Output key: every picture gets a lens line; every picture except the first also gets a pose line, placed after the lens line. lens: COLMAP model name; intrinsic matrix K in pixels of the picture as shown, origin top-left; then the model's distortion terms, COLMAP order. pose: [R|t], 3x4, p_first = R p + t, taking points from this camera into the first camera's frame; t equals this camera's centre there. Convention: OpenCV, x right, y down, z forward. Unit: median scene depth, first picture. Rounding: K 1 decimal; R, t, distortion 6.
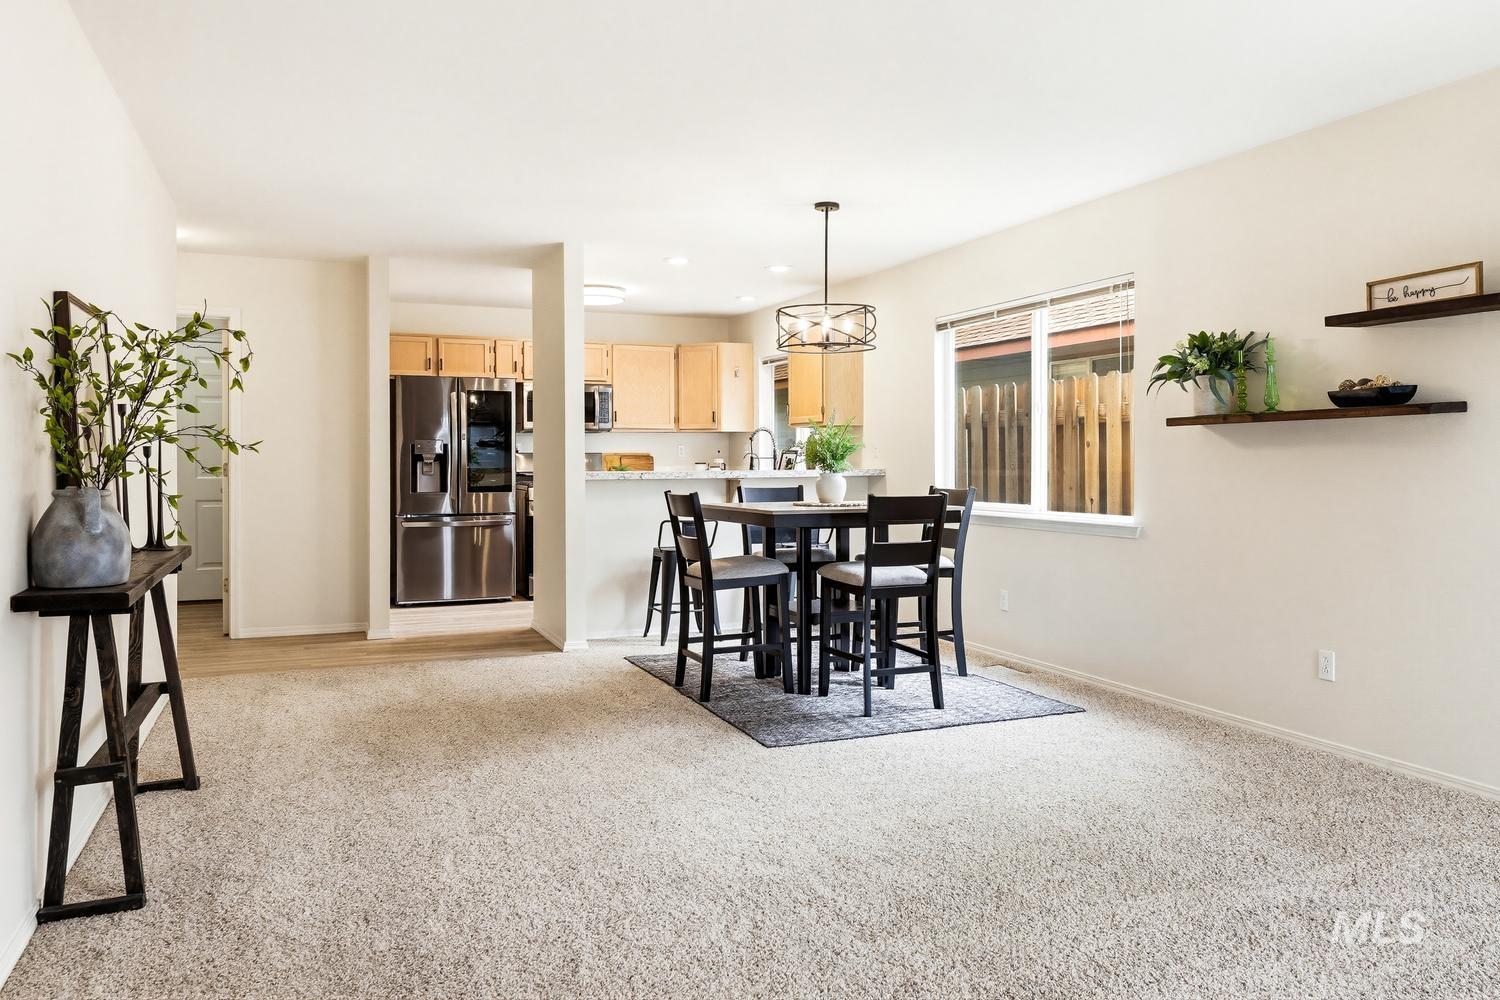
lens RADIAL K [[1094.3, 0, 766.0], [0, 1094.3, 471.9], [0, 0, 1]] dist [-0.004682, 0.001620]
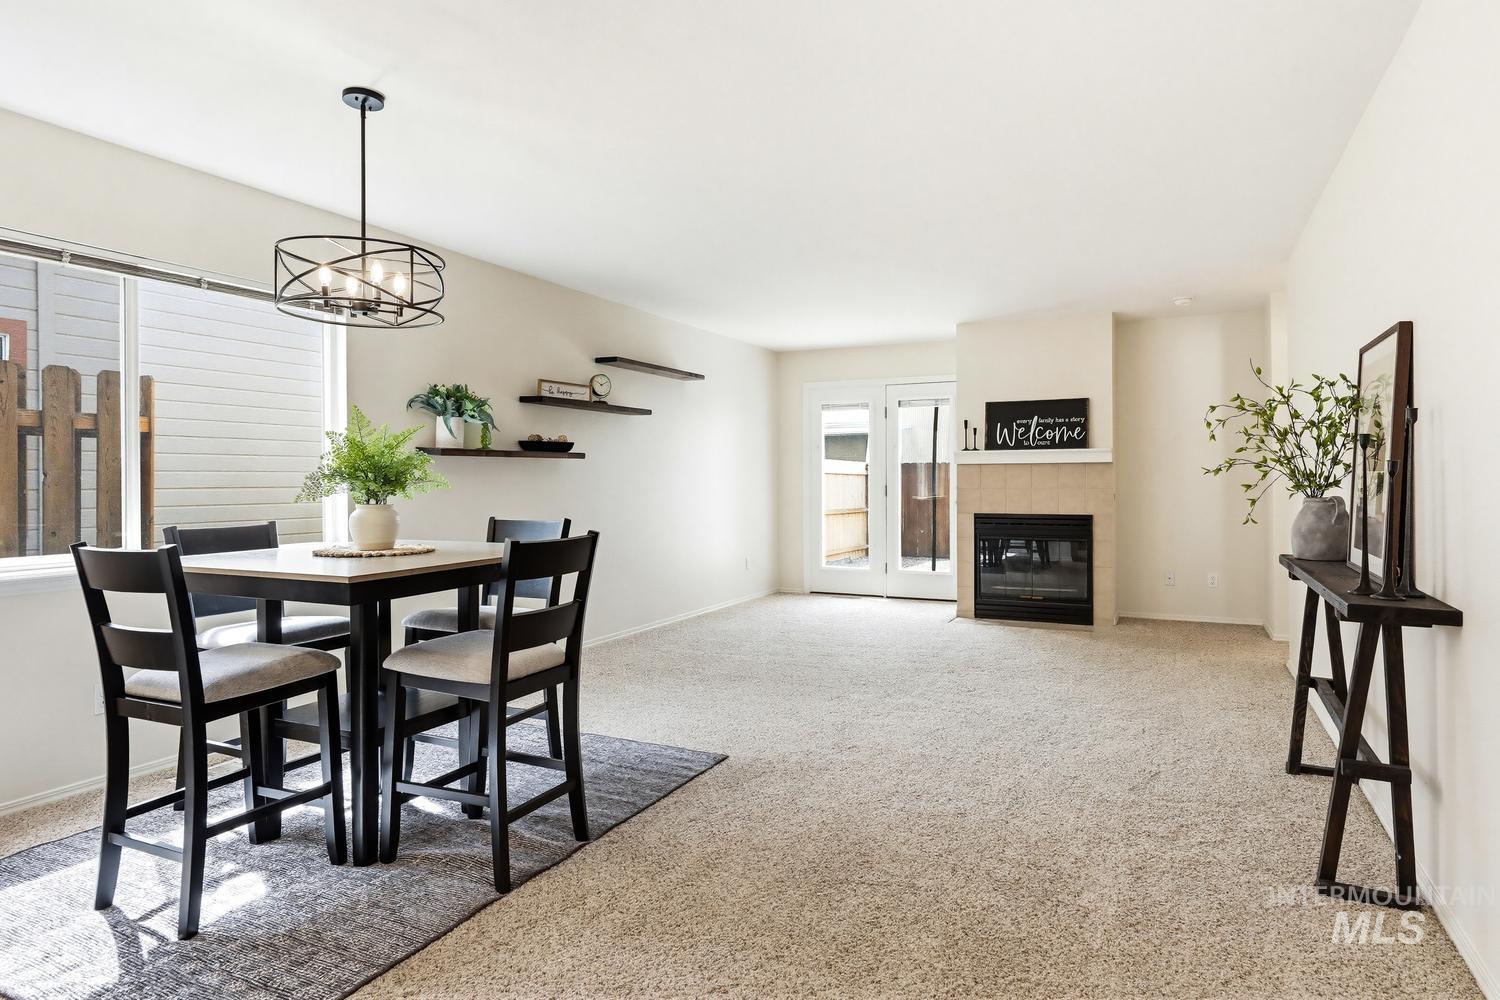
lens RADIAL K [[866.6, 0, 763.0], [0, 866.6, 484.8], [0, 0, 1]] dist [0.001361, -0.002386]
pose [[-0.669724, 0.001123, 0.742609, -0.427321], [0.012432, 0.999876, 0.009700, -0.010979], [-0.742506, 0.015729, -0.669655, 1.035928]]
